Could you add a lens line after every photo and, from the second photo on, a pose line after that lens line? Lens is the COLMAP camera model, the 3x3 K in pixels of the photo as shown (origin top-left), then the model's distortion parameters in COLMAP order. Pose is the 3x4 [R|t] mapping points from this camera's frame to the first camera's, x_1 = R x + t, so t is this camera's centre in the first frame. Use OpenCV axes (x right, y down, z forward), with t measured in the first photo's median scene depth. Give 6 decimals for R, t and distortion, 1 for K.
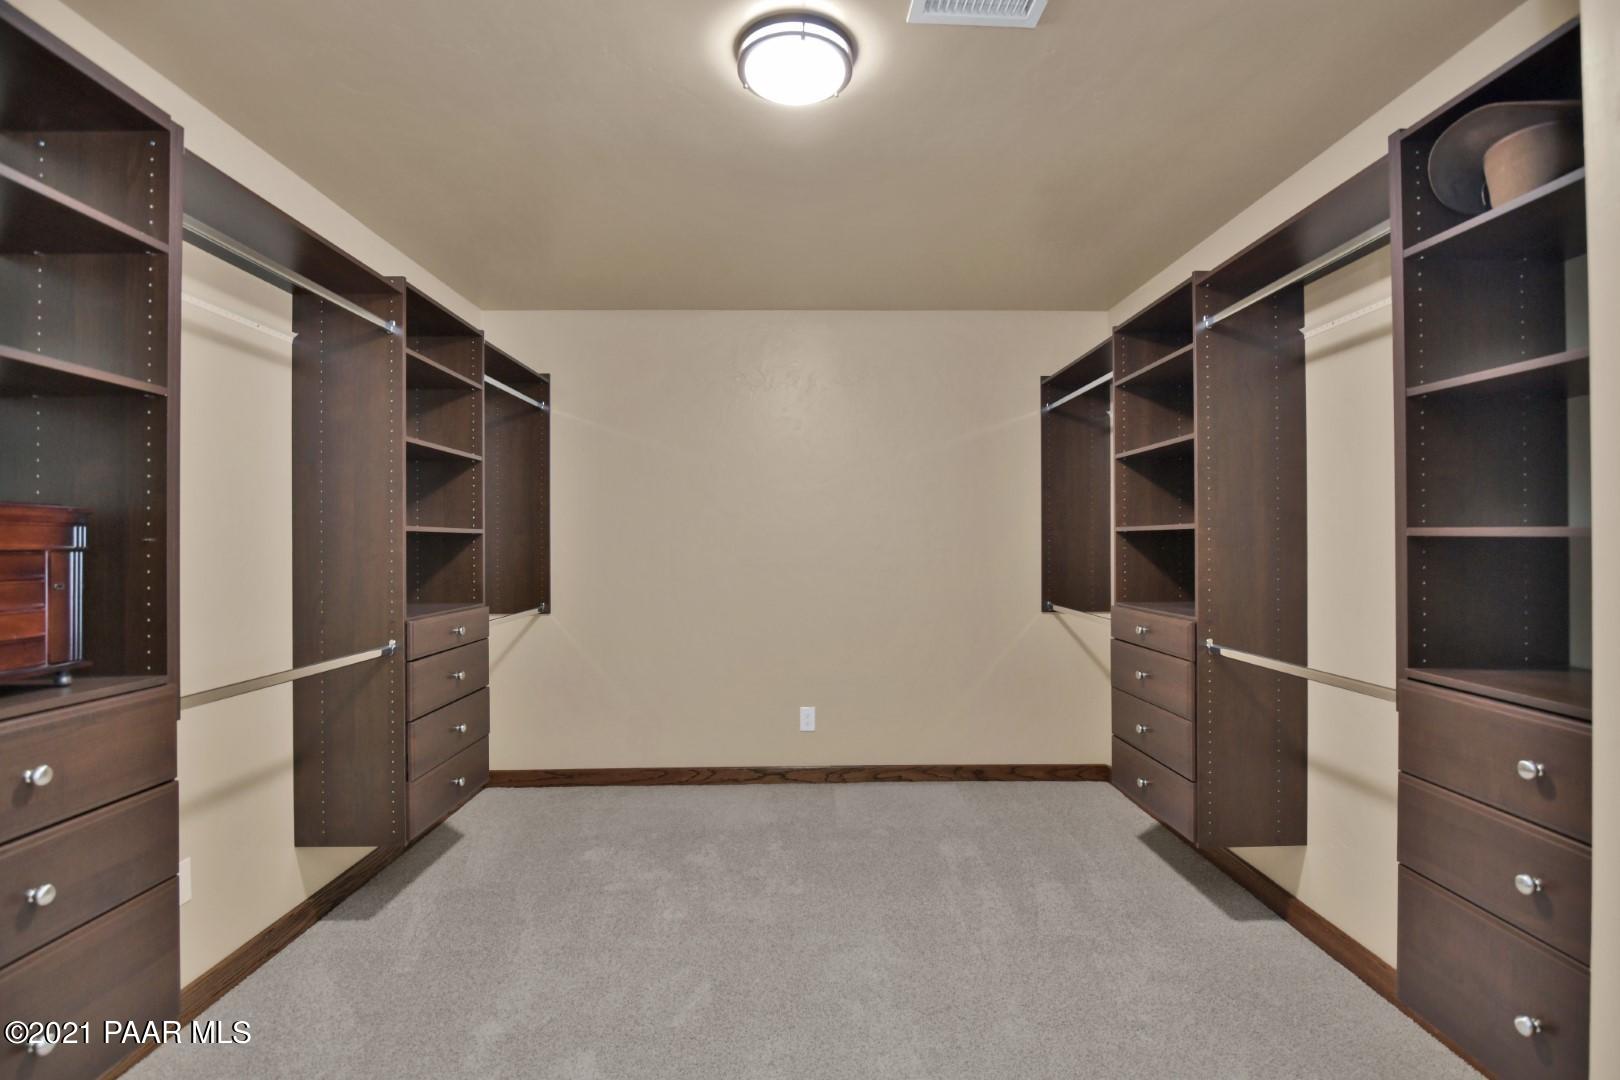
lens RADIAL K [[760.3, 0, 808.0], [0, 760.3, 540.5], [0, 0, 1]] dist [-0.018257, 0.000782]
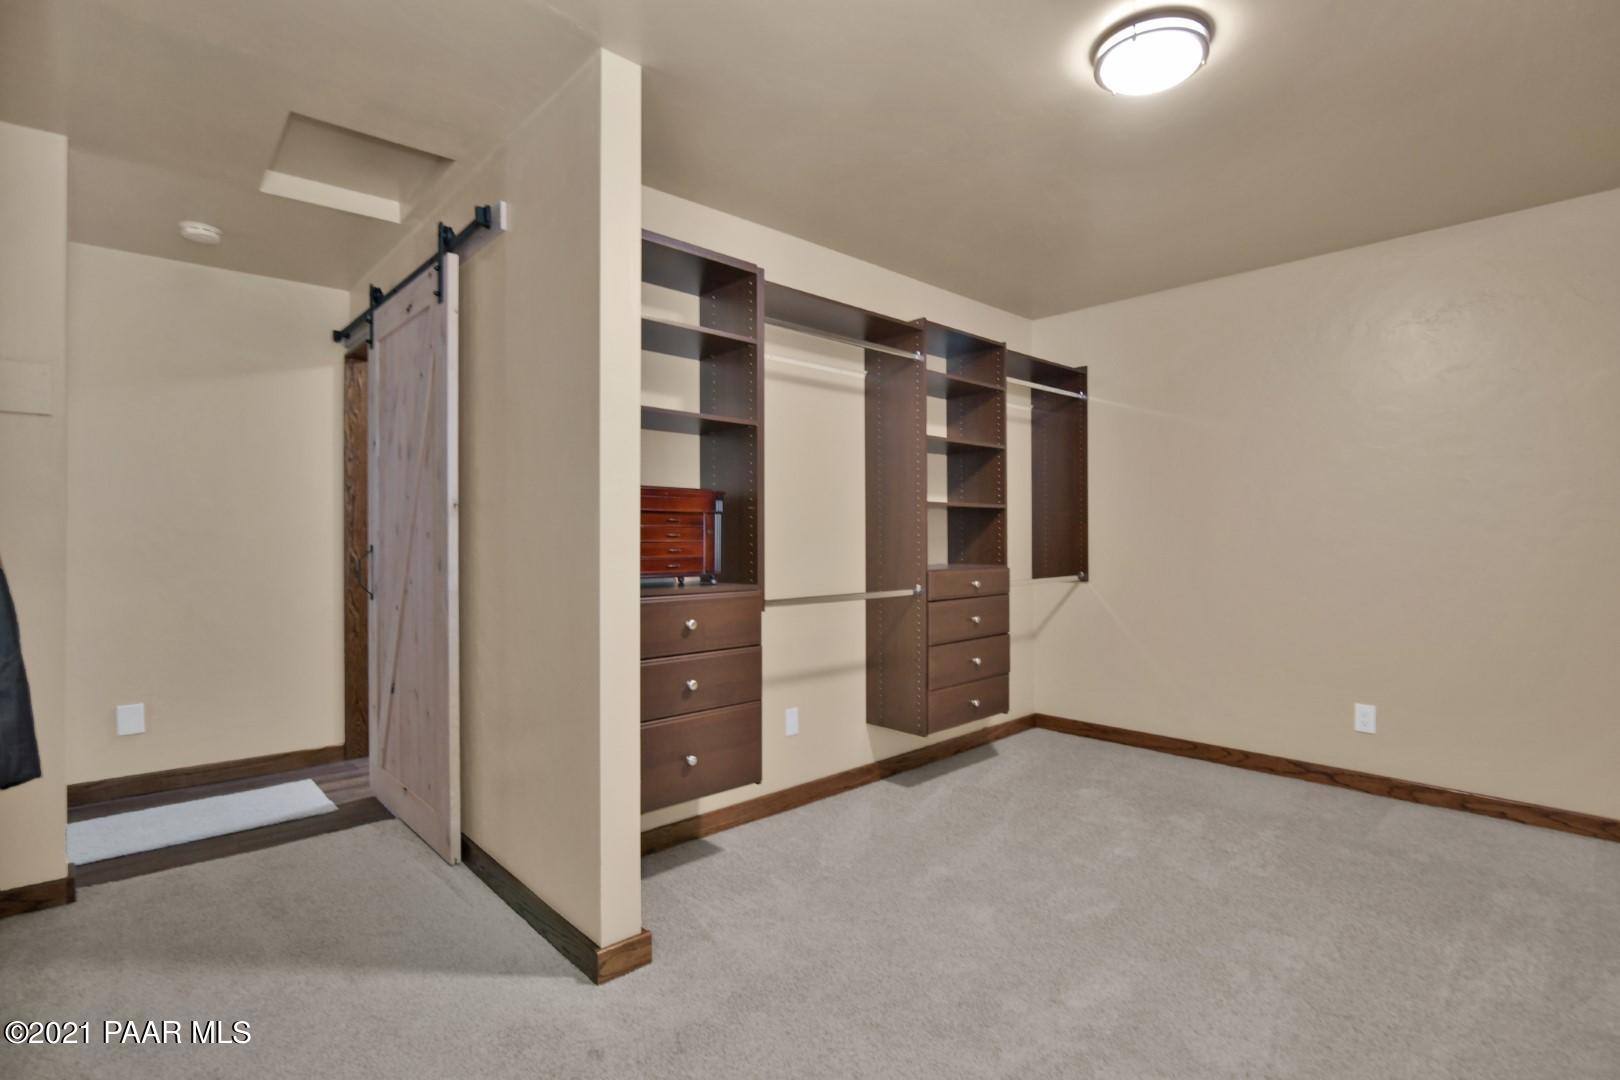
lens RADIAL K [[760.3, 0, 826.8], [0, 760.3, 535.2], [0, 0, 1]] dist [-0.018257, 0.000782]
pose [[0.674106, 0.004731, -0.738619, 0.323403], [0.000996, 0.999973, 0.007314, 0.028644], [0.738634, -0.005666, 0.674083, -0.045119]]
